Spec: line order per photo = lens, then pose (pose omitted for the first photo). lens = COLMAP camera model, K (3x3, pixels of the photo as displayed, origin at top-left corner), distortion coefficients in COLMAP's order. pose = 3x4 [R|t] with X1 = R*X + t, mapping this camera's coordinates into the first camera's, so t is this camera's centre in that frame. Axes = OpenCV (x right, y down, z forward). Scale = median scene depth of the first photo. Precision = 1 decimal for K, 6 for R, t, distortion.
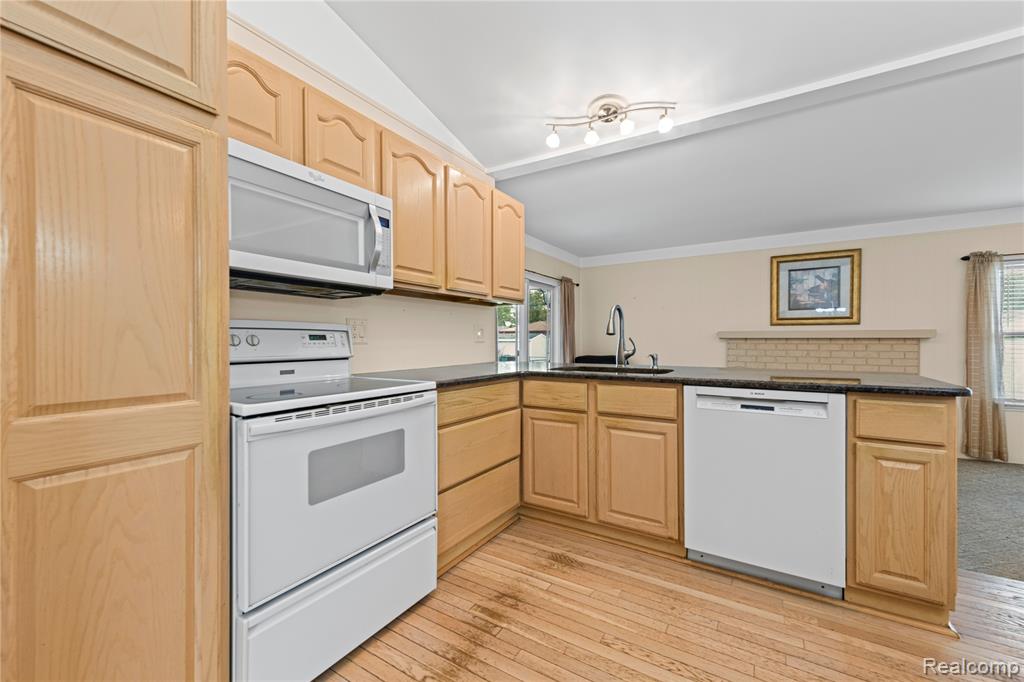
lens RADIAL K [[409.6, 0, 512.0], [0, 409.6, 341.0], [0, 0, 1]] dist [0.008787, -0.000637]
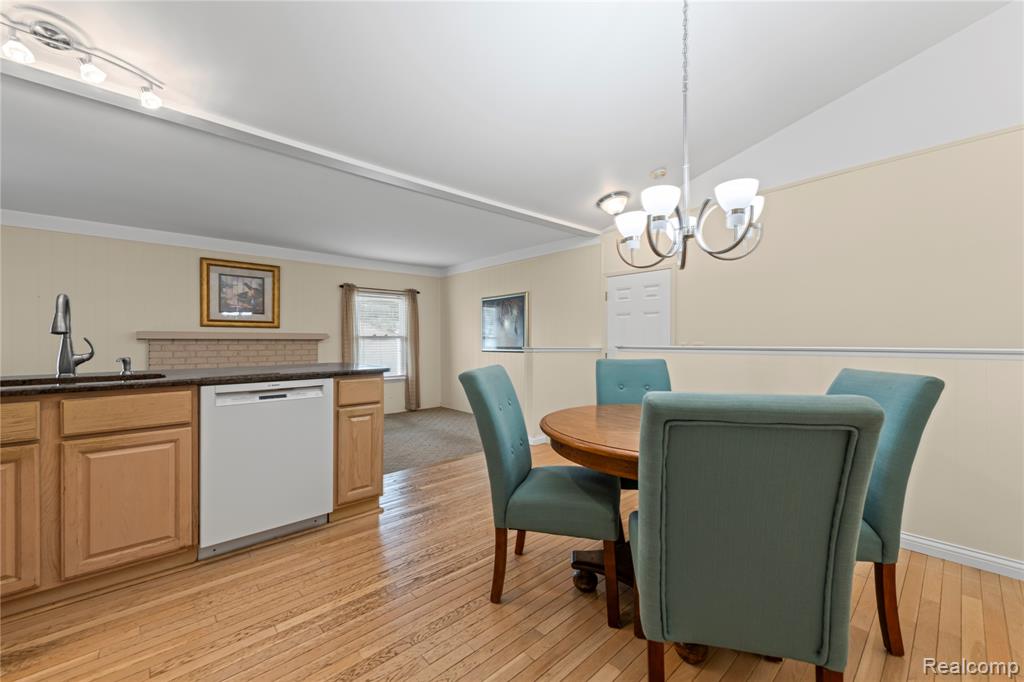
lens RADIAL K [[391.5, 0, 516.6], [0, 391.5, 343.0], [0, 0, 1]] dist [0.000545, -0.000160]
pose [[0.279248, -0.006463, 0.960197, -0.239771], [0.003774, 0.999977, 0.005634, 0.000209], [-0.960212, 0.002051, 0.279266, -0.004295]]
